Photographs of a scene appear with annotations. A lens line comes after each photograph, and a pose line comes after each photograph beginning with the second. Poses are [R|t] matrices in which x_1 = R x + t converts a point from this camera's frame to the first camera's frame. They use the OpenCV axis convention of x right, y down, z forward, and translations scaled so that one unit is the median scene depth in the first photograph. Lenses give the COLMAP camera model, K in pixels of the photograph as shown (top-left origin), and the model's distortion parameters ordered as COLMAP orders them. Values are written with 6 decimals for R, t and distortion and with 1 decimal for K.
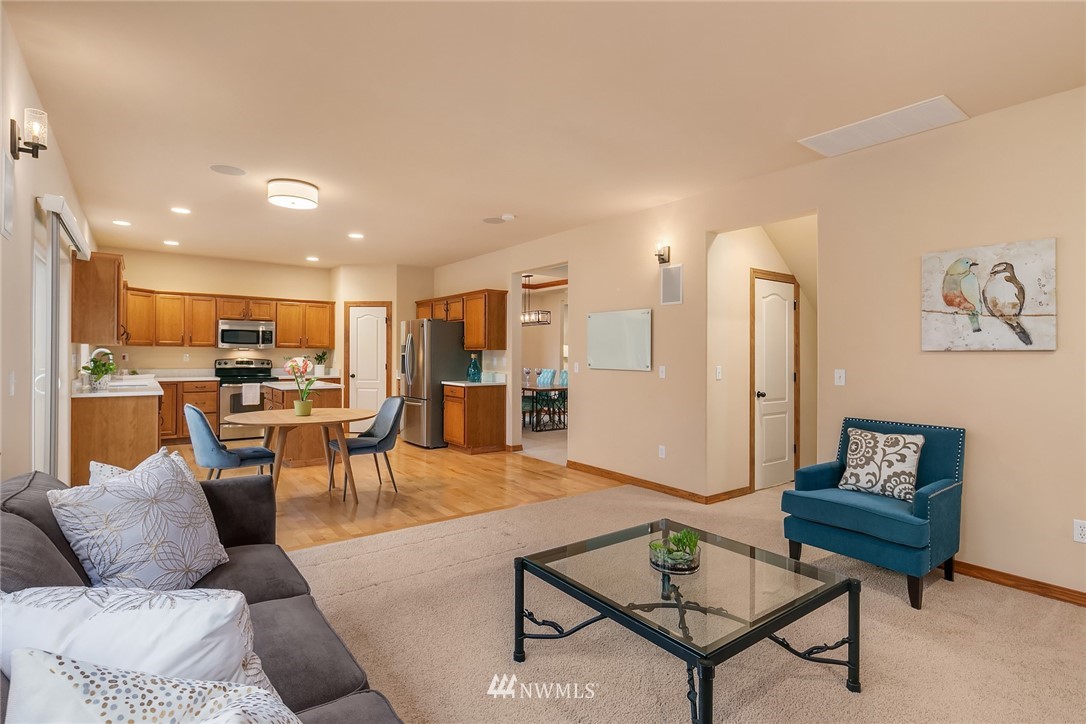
lens RADIAL K [[518.7, 0, 519.9], [0, 518.7, 354.4], [0, 0, 1]] dist [0.000447, 0.000018]
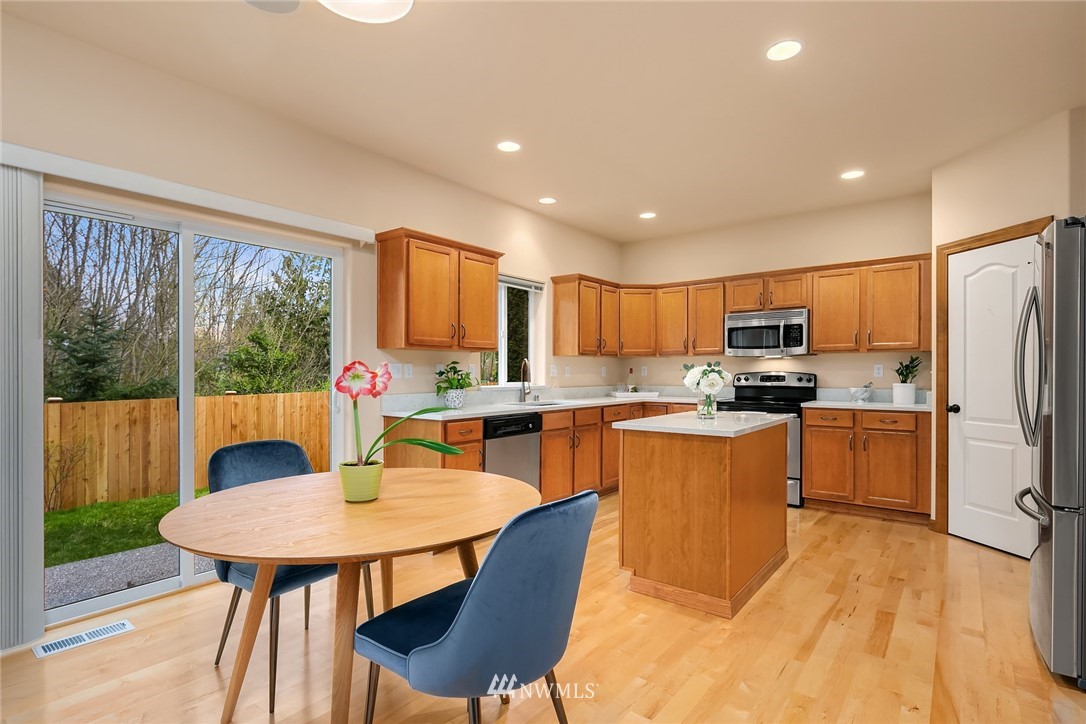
lens RADIAL K [[533.6, 0, 545.7], [0, 533.6, 381.6], [0, 0, 1]] dist [0.001351, 0.000048]
pose [[0.274938, 0.007994, -0.961429, 0.022596], [0.005117, 0.999939, 0.009777, 0.012433], [0.961448, -0.007607, 0.274881, 0.562664]]
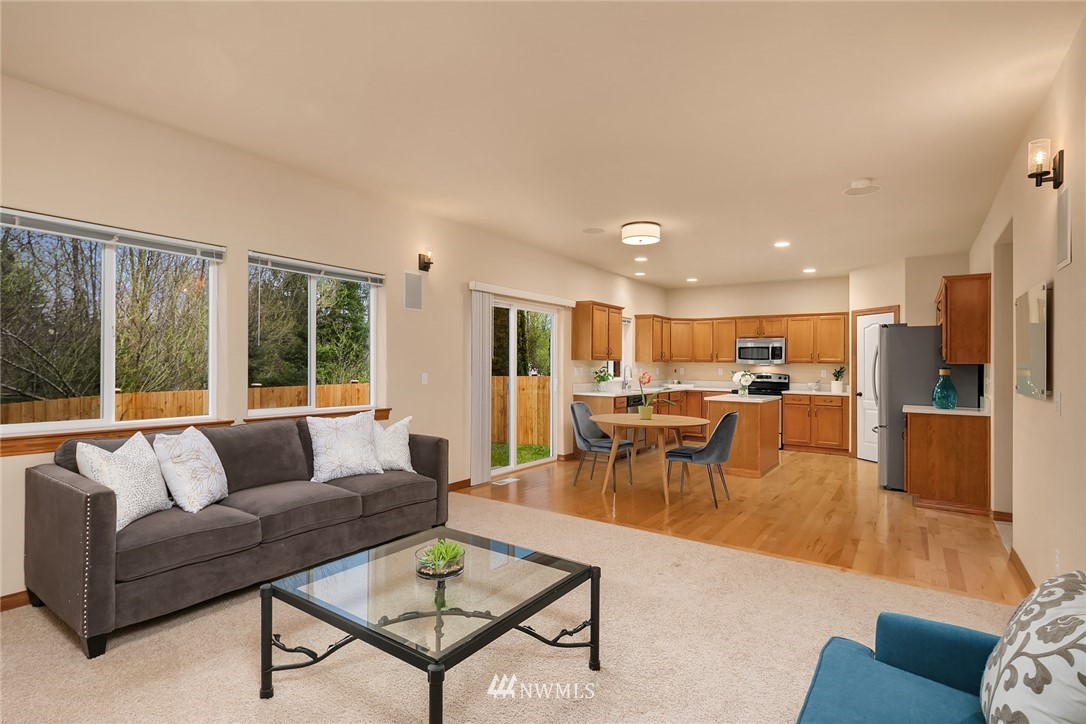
lens RADIAL K [[527.3, 0, 543.0], [0, 527.3, 362.0], [0, 0, 1]] dist [0.000648, 0.000040]
pose [[0.327247, -0.010273, -0.944883, 0.363975], [-0.007961, 0.999875, -0.013628, 0.003498], [0.944905, 0.011982, 0.327124, 0.209111]]
